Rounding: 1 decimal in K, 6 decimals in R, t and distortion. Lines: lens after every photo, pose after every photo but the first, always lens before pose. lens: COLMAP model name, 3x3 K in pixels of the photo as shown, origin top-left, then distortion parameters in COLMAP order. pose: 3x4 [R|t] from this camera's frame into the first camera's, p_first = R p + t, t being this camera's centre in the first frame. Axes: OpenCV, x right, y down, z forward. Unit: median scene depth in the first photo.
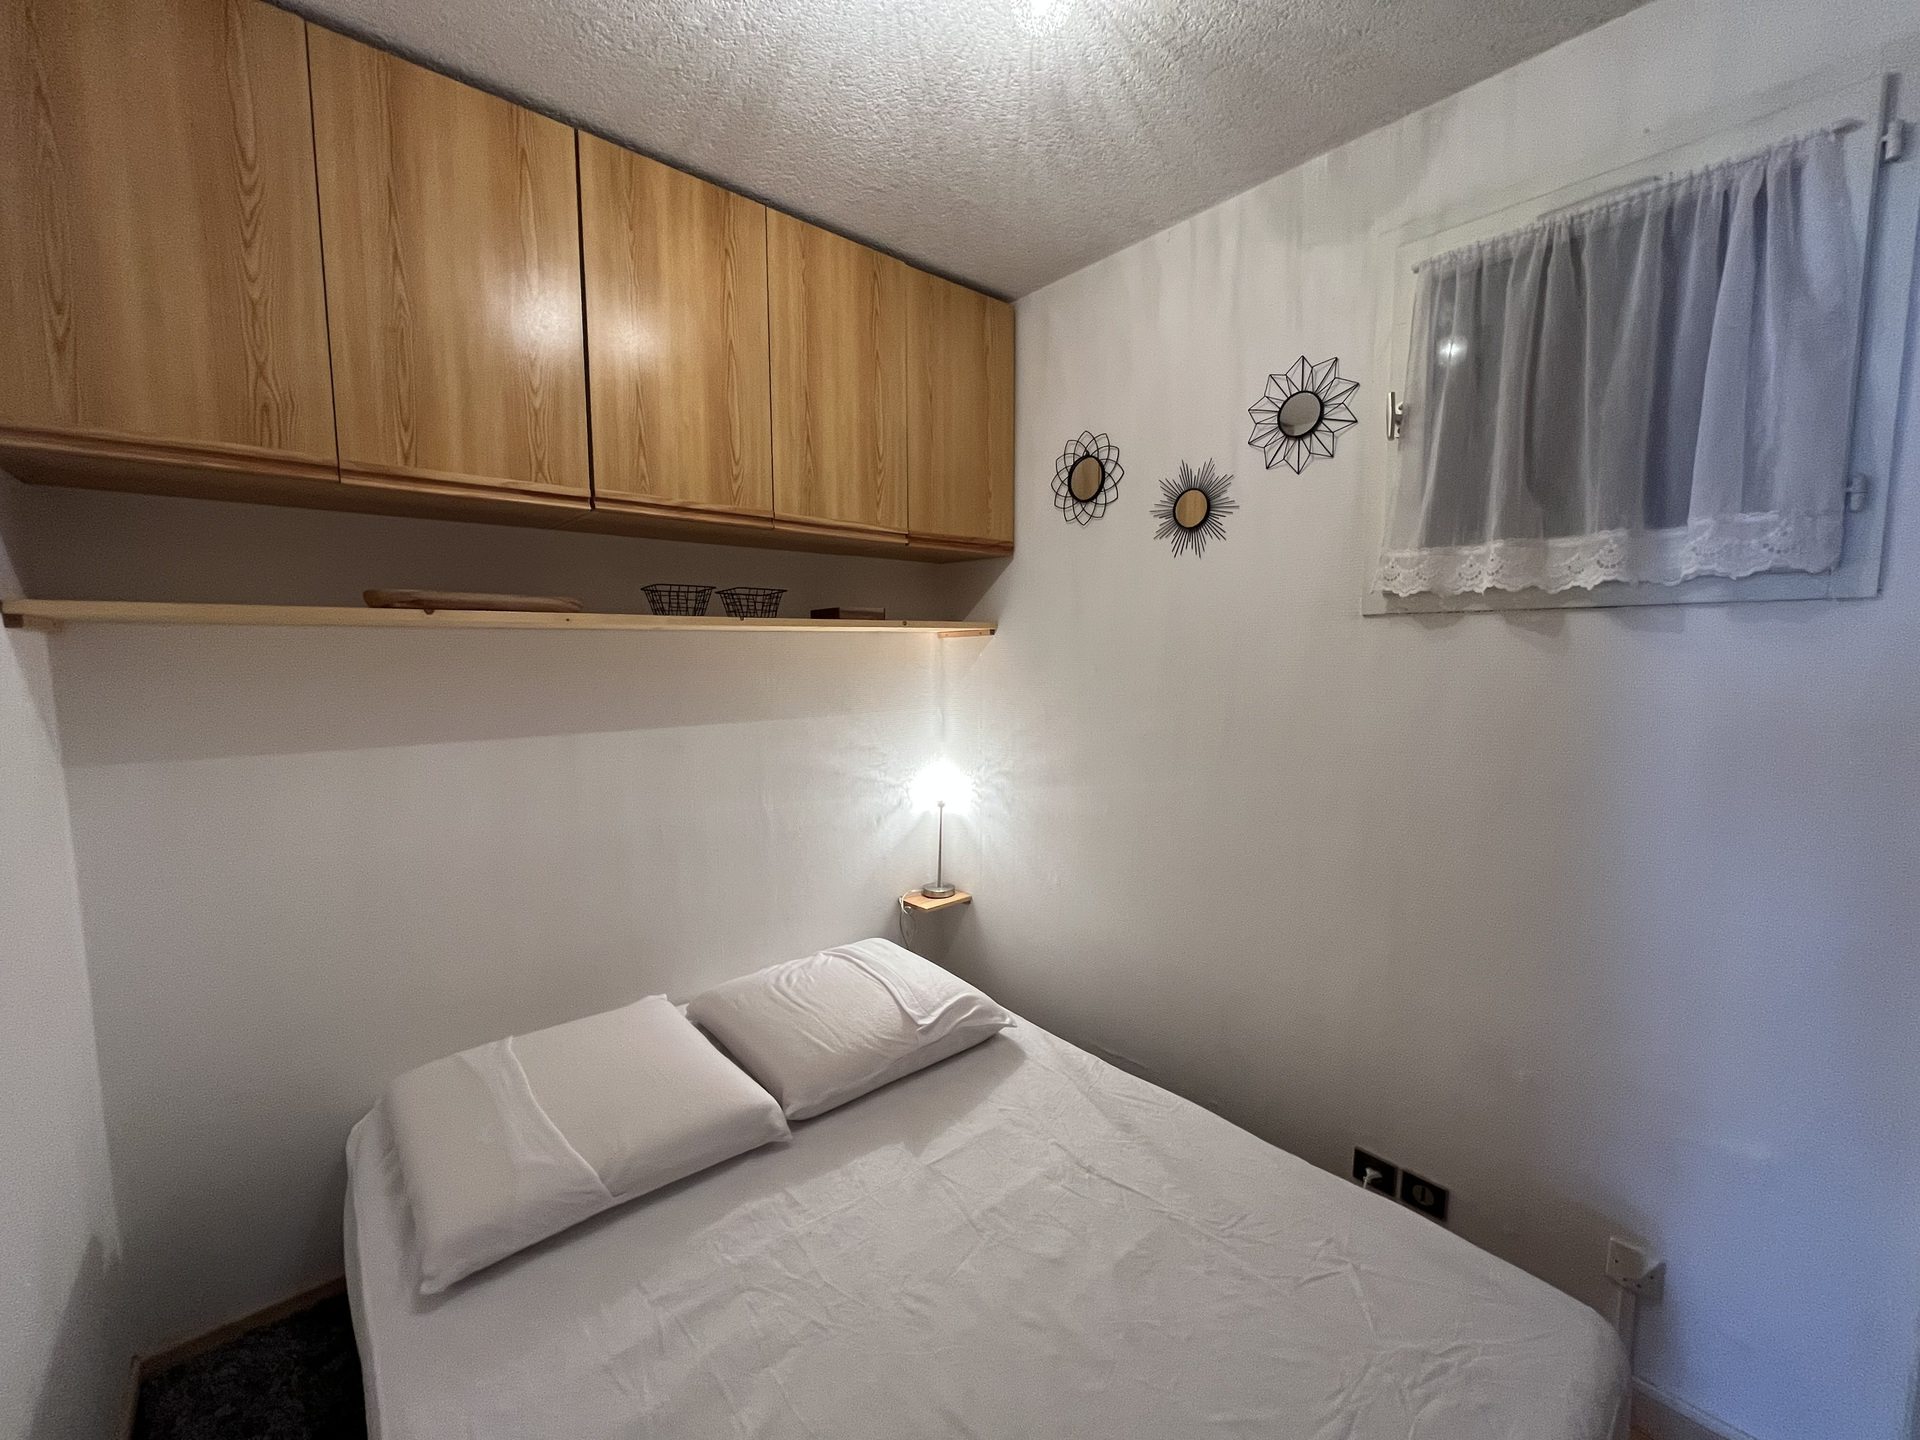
lens RADIAL K [[773.4, 0, 958.7], [0, 773.4, 725.8], [0, 0, 1]] dist [-0.002622, -0.000356]
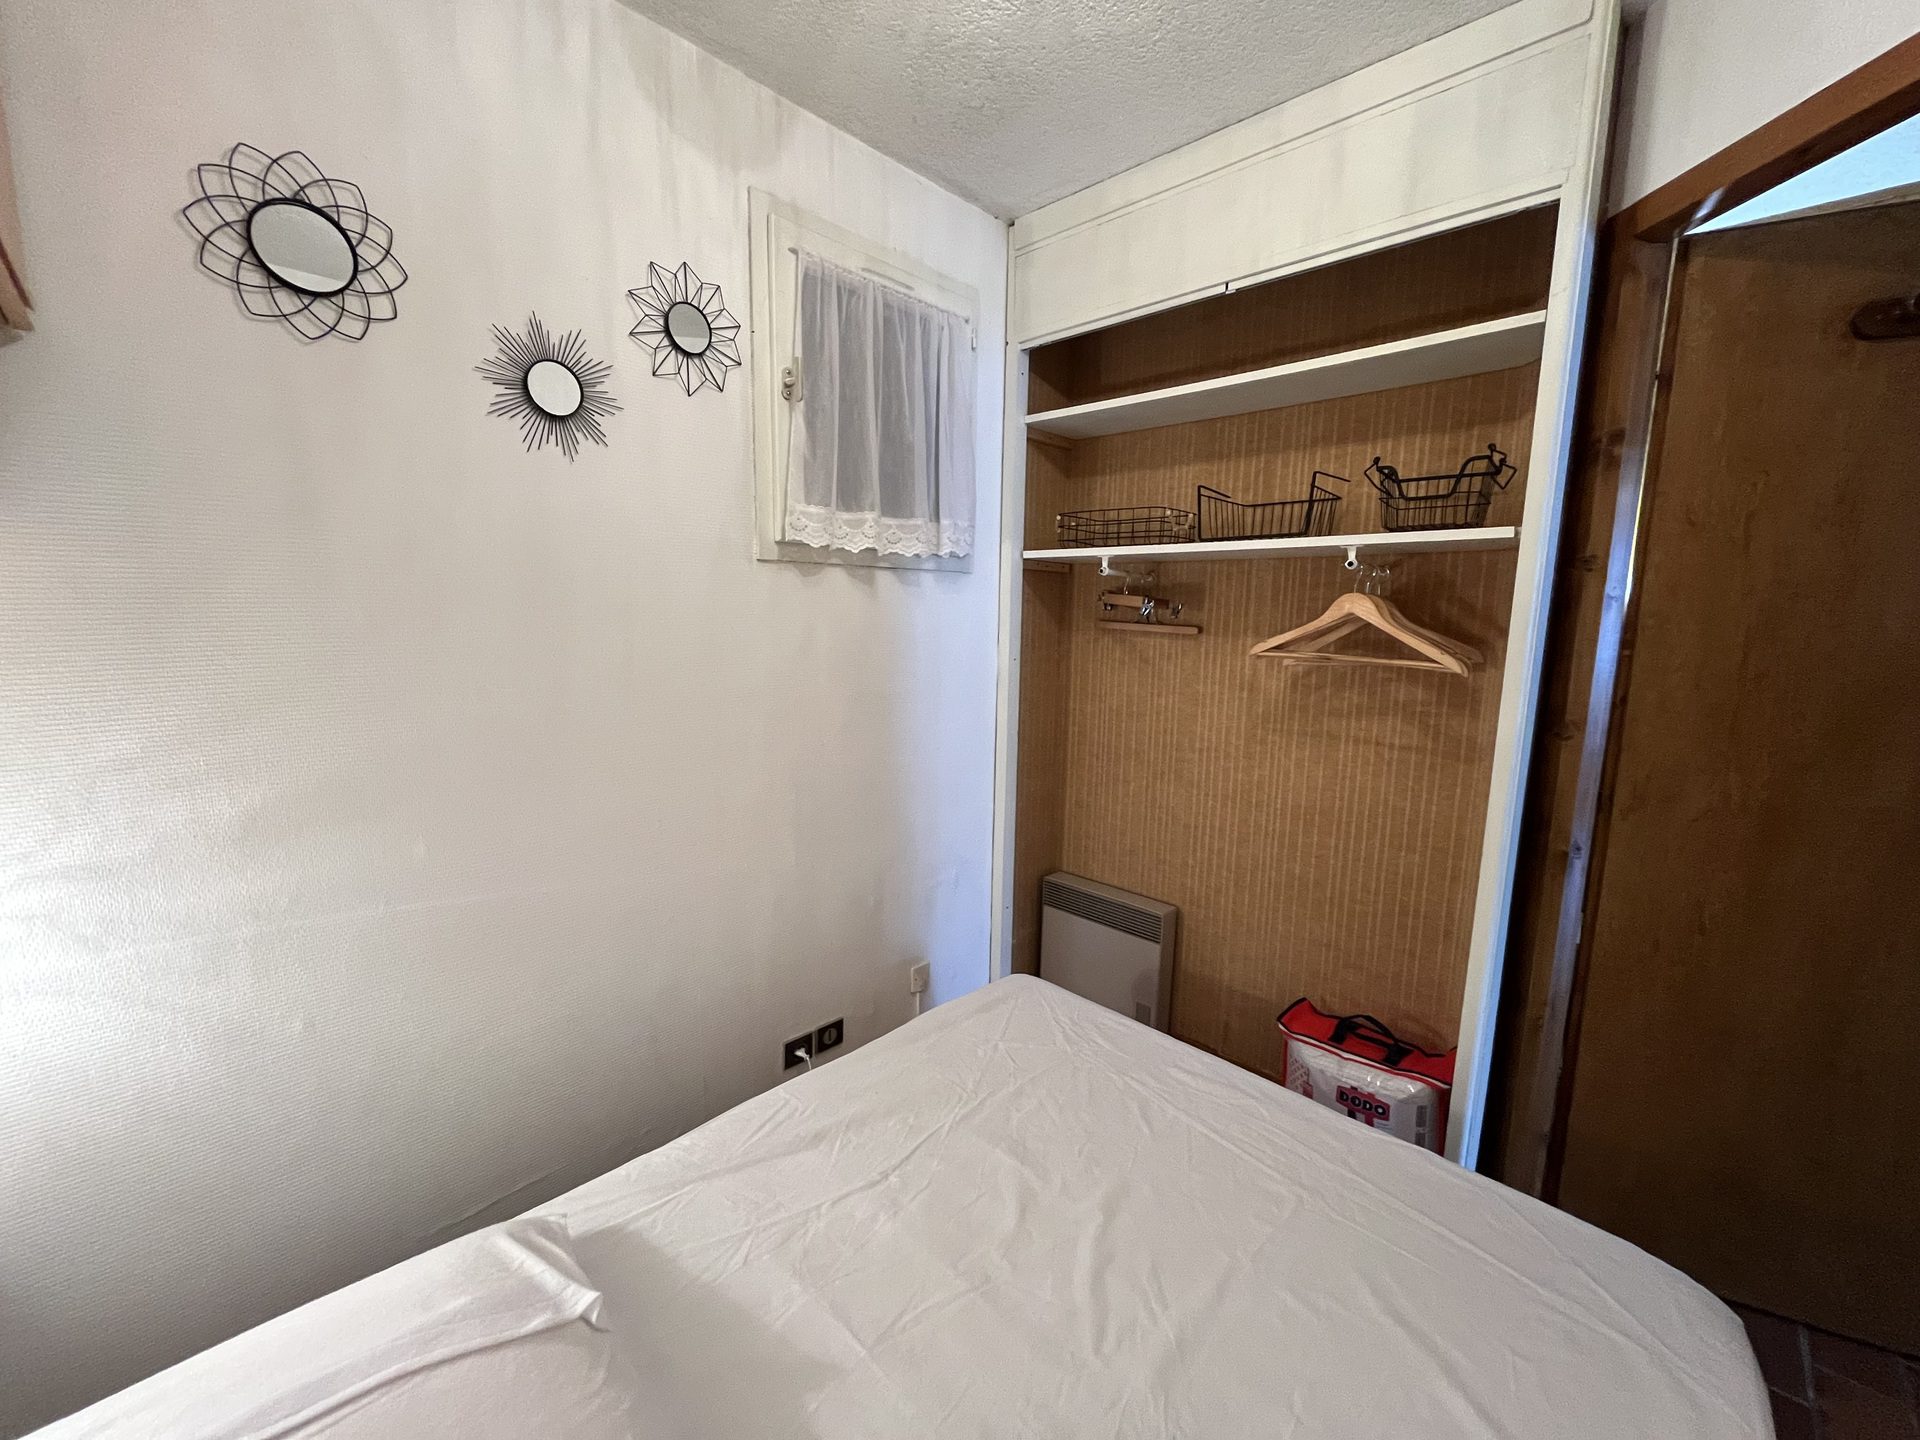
lens RADIAL K [[773.4, 0, 958.7], [0, 773.4, 725.8], [0, 0, 1]] dist [-0.002622, -0.000356]
pose [[-0.085945, -0.145437, 0.985627, -0.516051], [0.084755, 0.984634, 0.152681, -0.052454], [-0.992688, 0.096659, -0.072298, 0.750574]]
